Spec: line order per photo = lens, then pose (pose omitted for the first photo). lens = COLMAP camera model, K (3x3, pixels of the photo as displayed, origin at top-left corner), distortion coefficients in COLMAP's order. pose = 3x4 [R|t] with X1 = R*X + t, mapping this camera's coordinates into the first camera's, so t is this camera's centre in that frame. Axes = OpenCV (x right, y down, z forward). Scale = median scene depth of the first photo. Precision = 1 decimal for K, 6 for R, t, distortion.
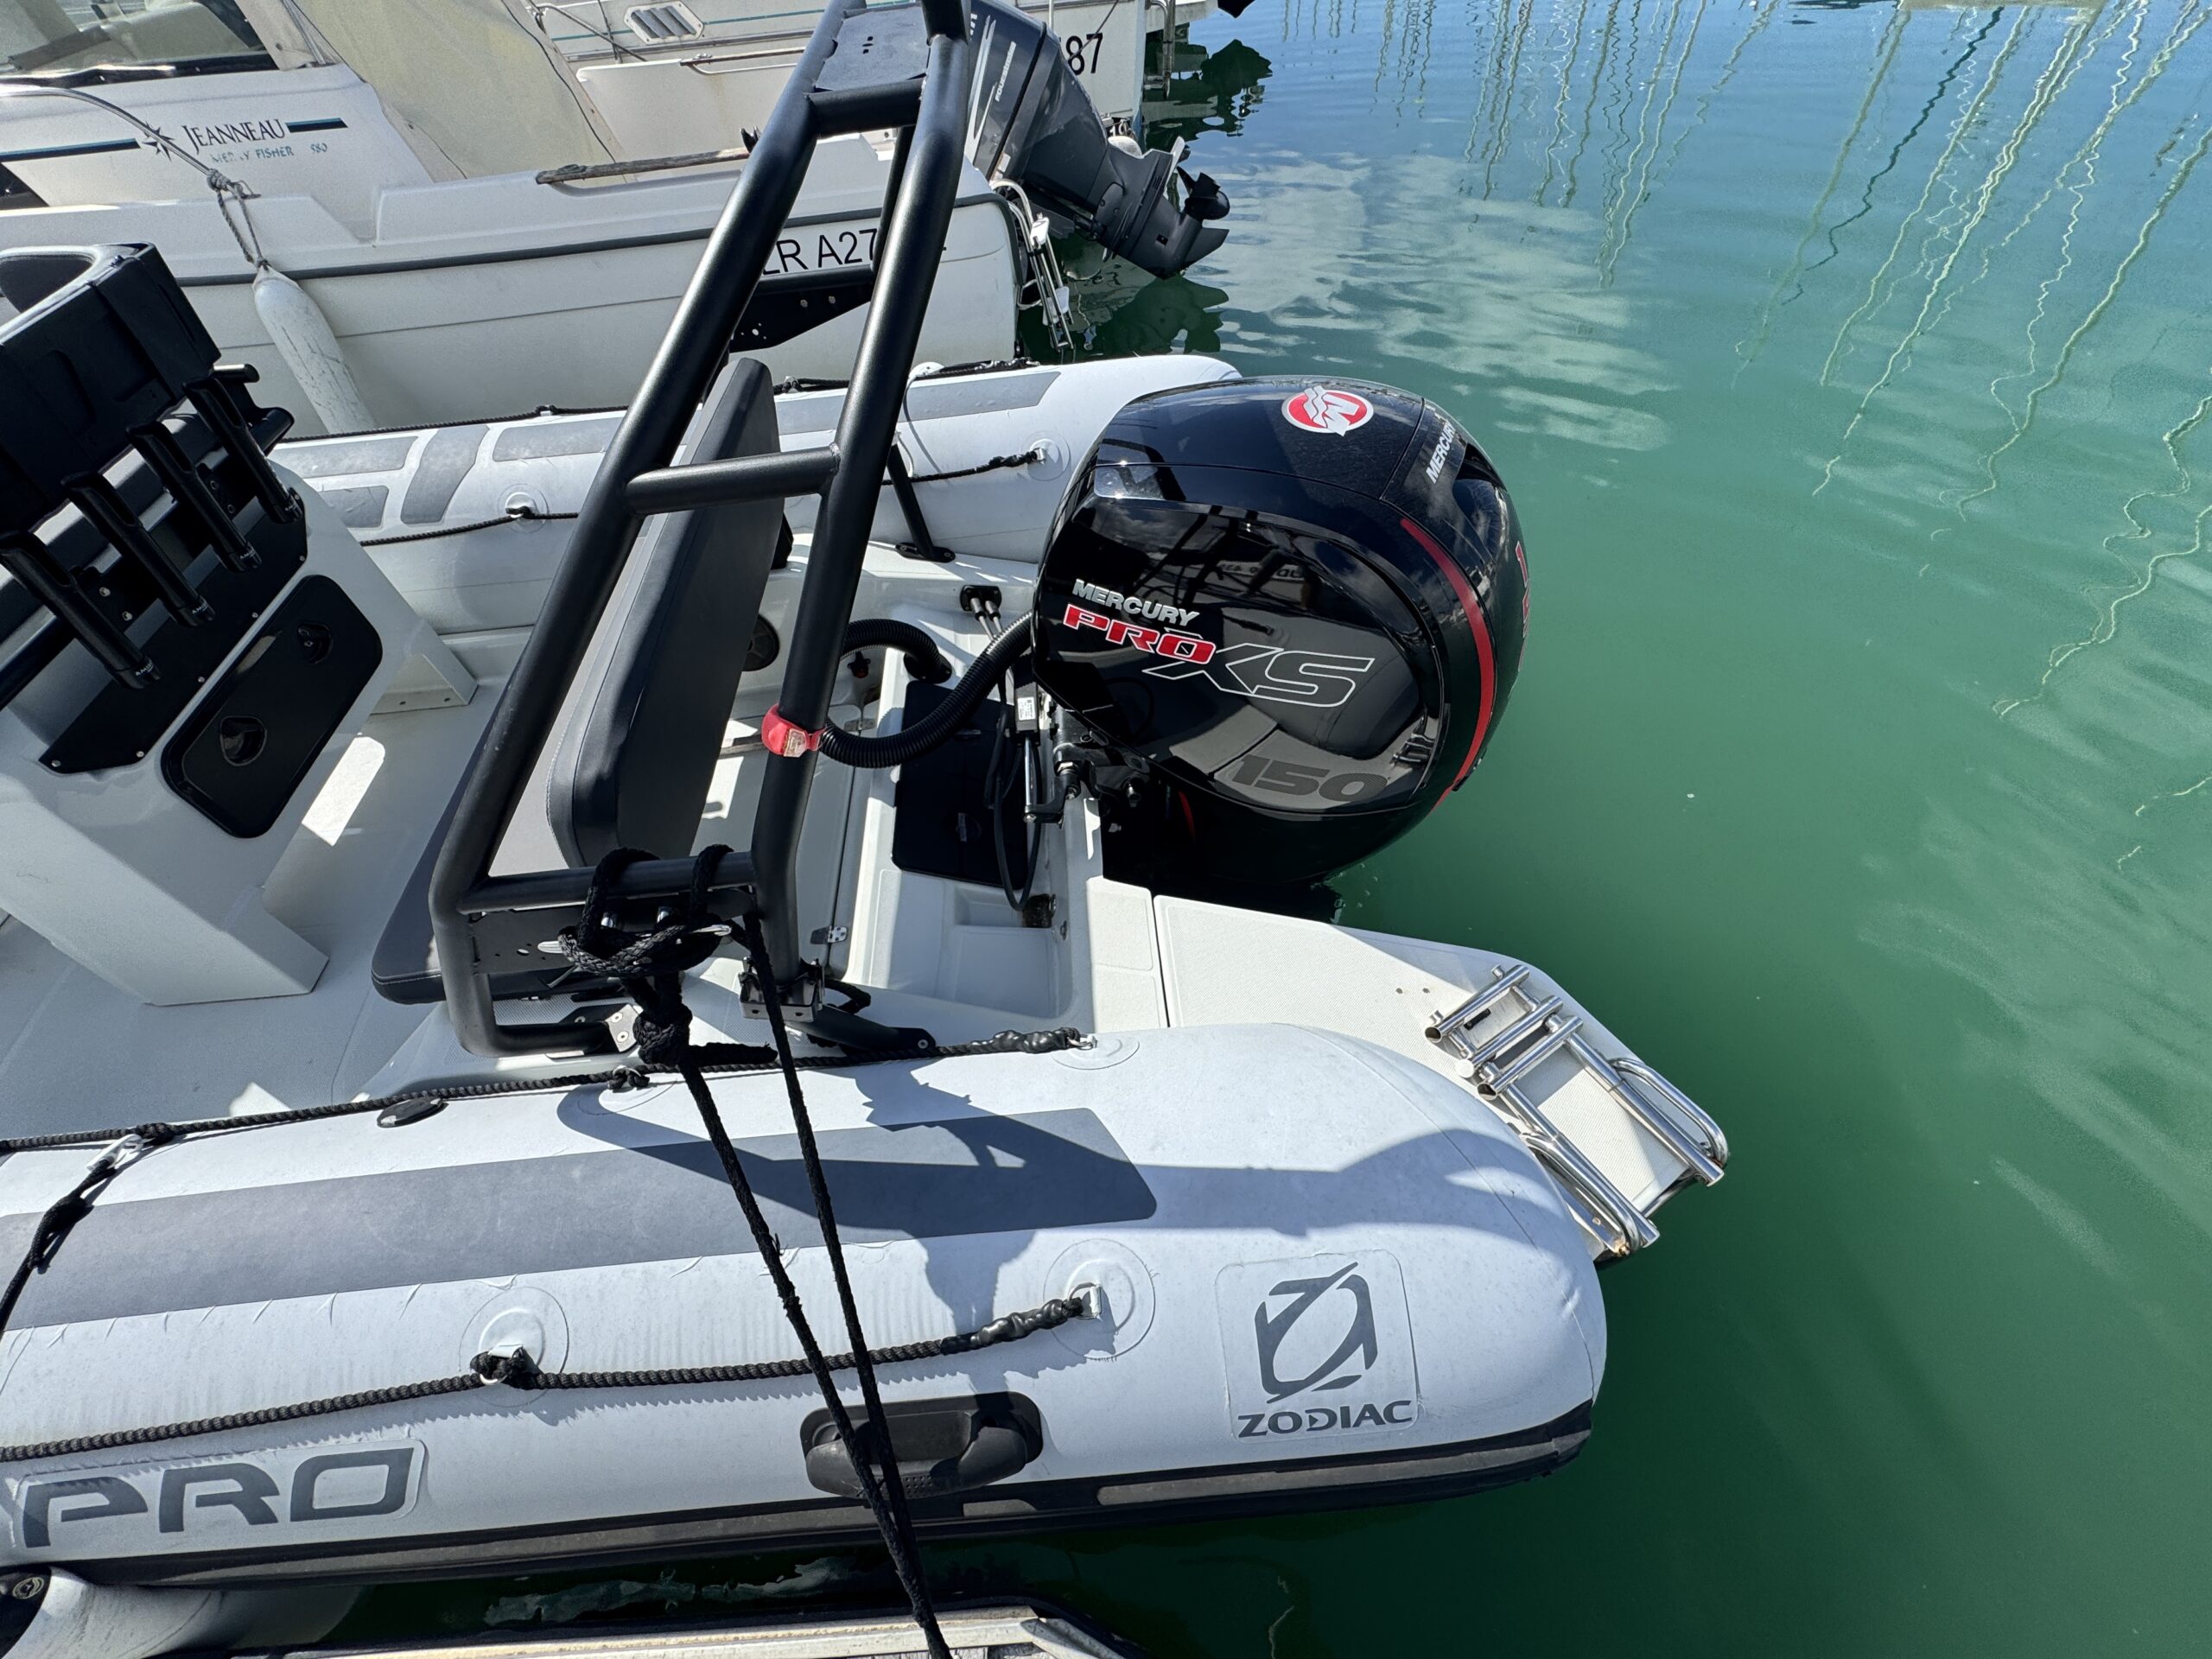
lens RADIAL K [[855.6, 0, 1114.4], [0, 855.6, 825.6], [0, 0, 1]] dist [-0.007528, 0.000574]
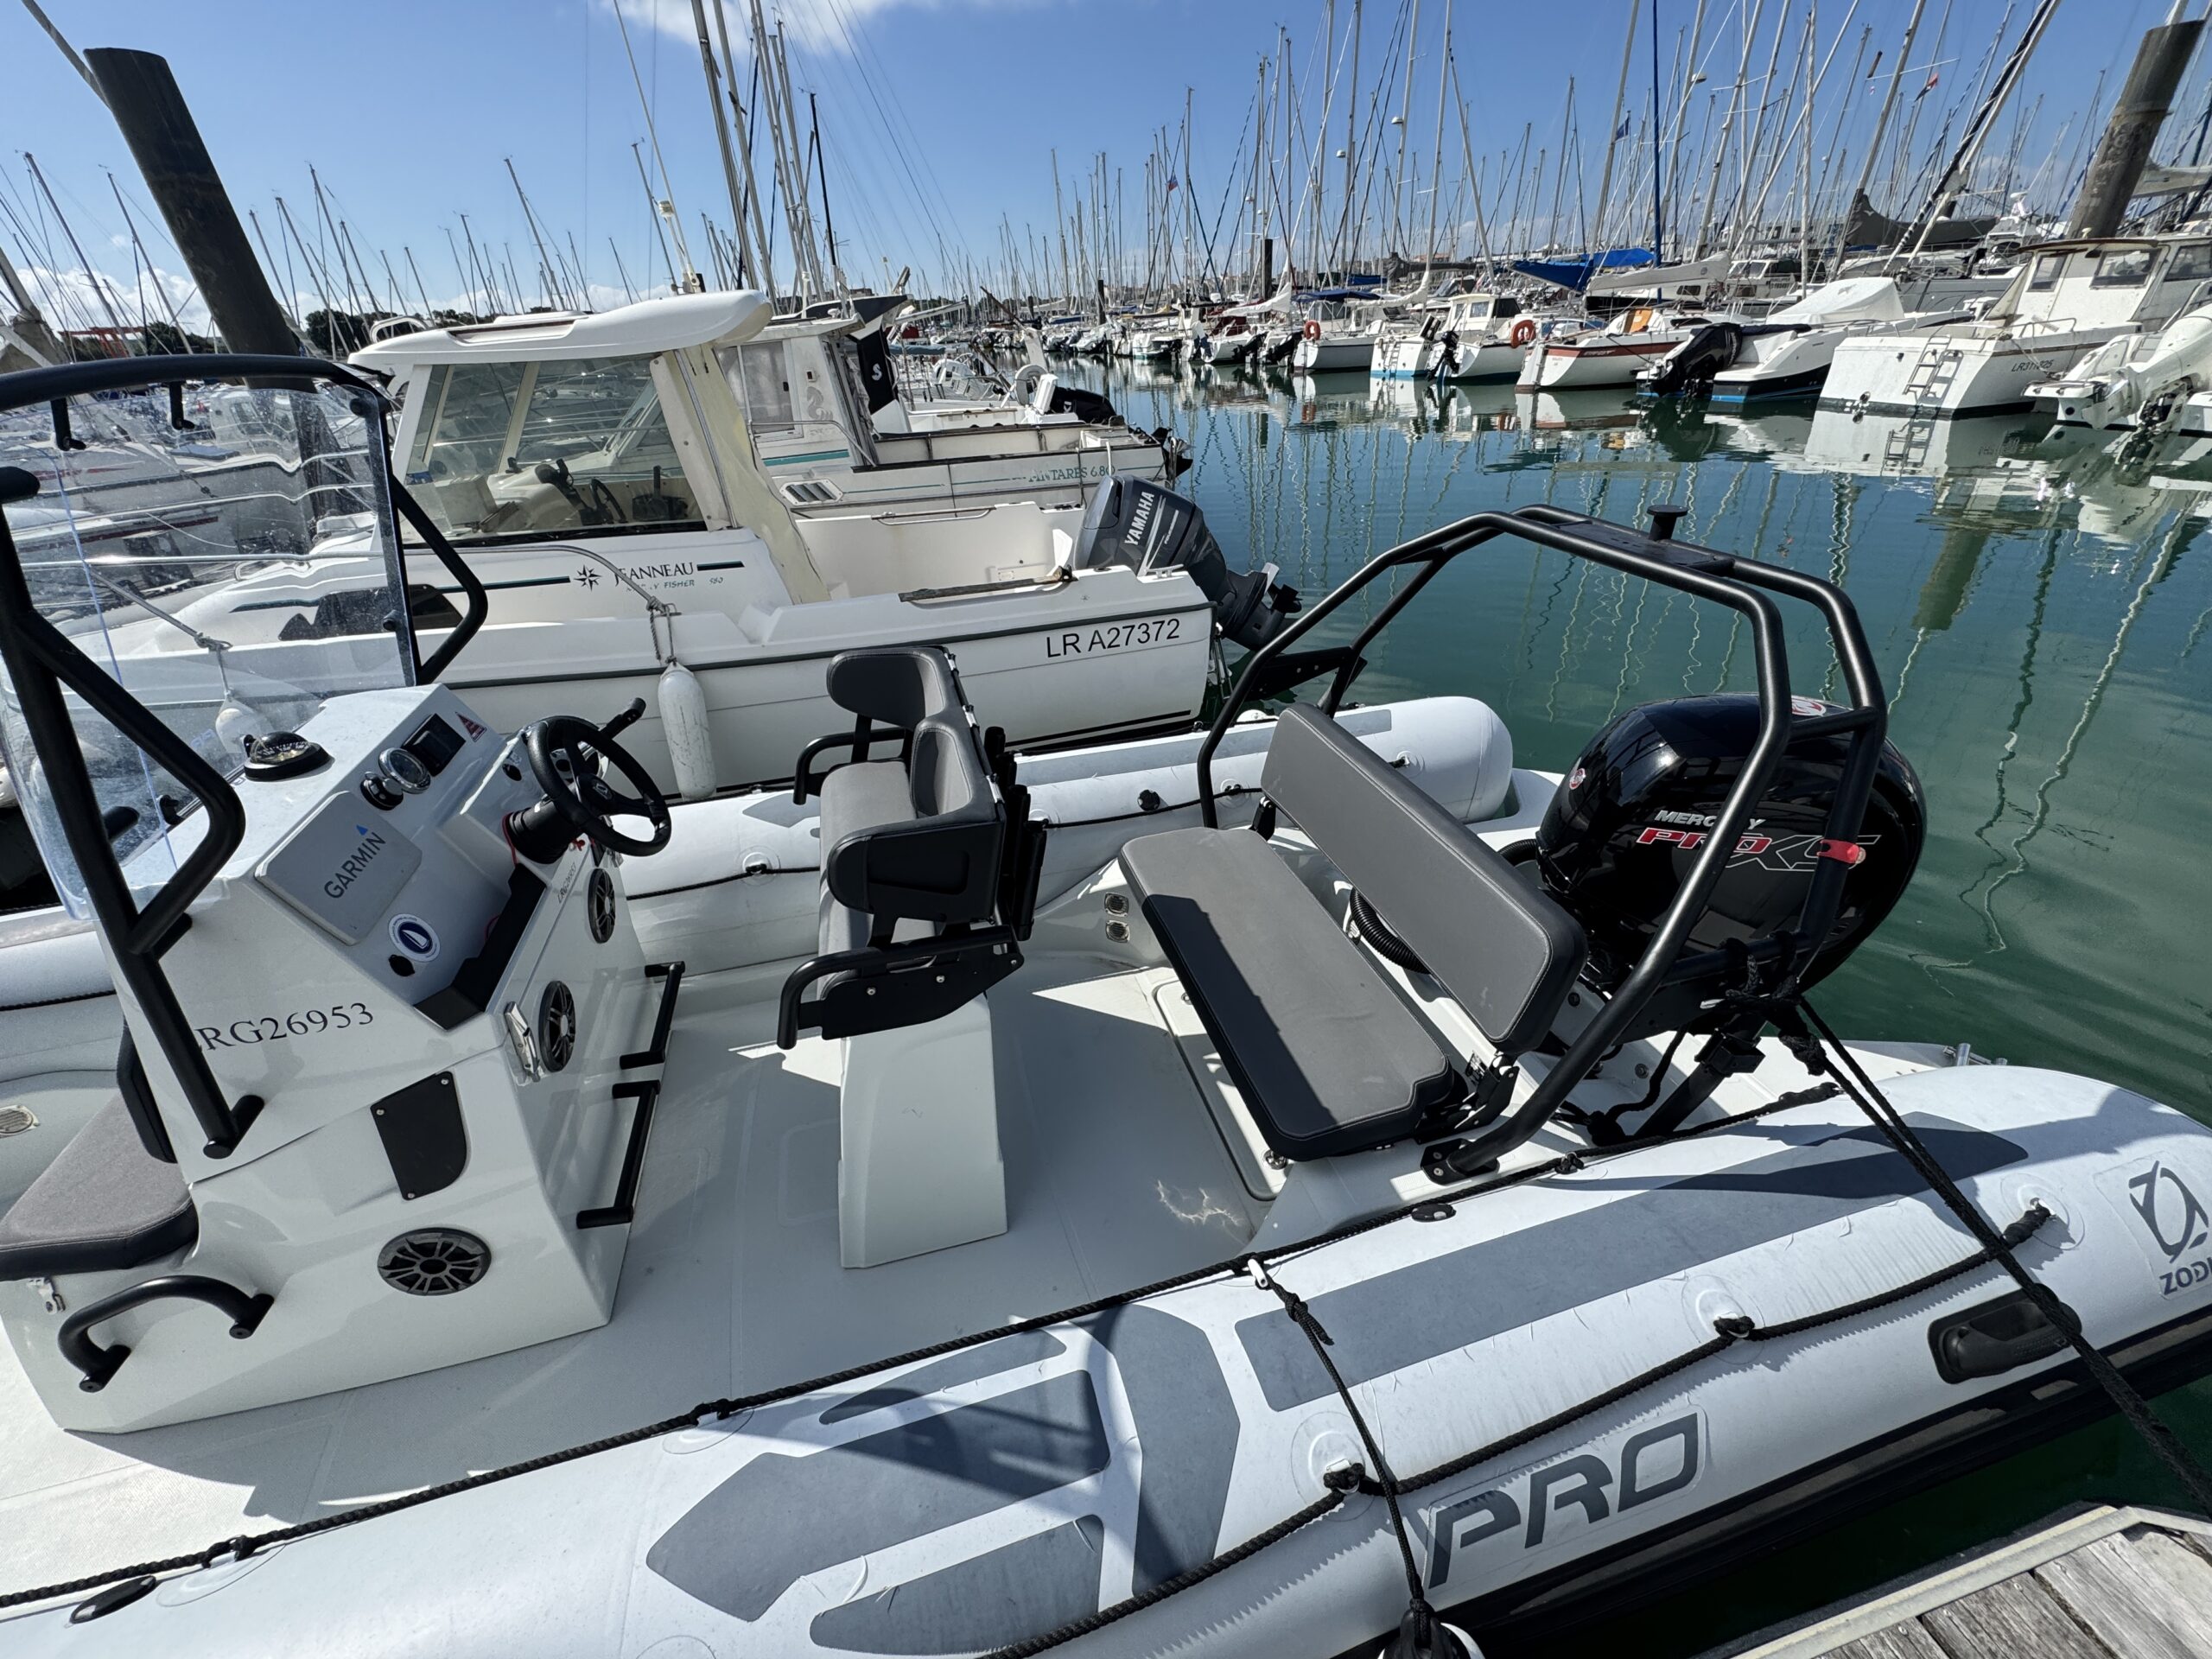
lens RADIAL K [[871.0, 0, 1111.9], [0, 871.0, 832.8], [0, 0, 1]] dist [-0.004649, -0.000091]
pose [[0.981008, -0.070401, 0.180740, -1.248180], [0.130879, 0.927968, -0.348921, 0.164270], [-0.143157, 0.365949, 0.919558, -0.288203]]
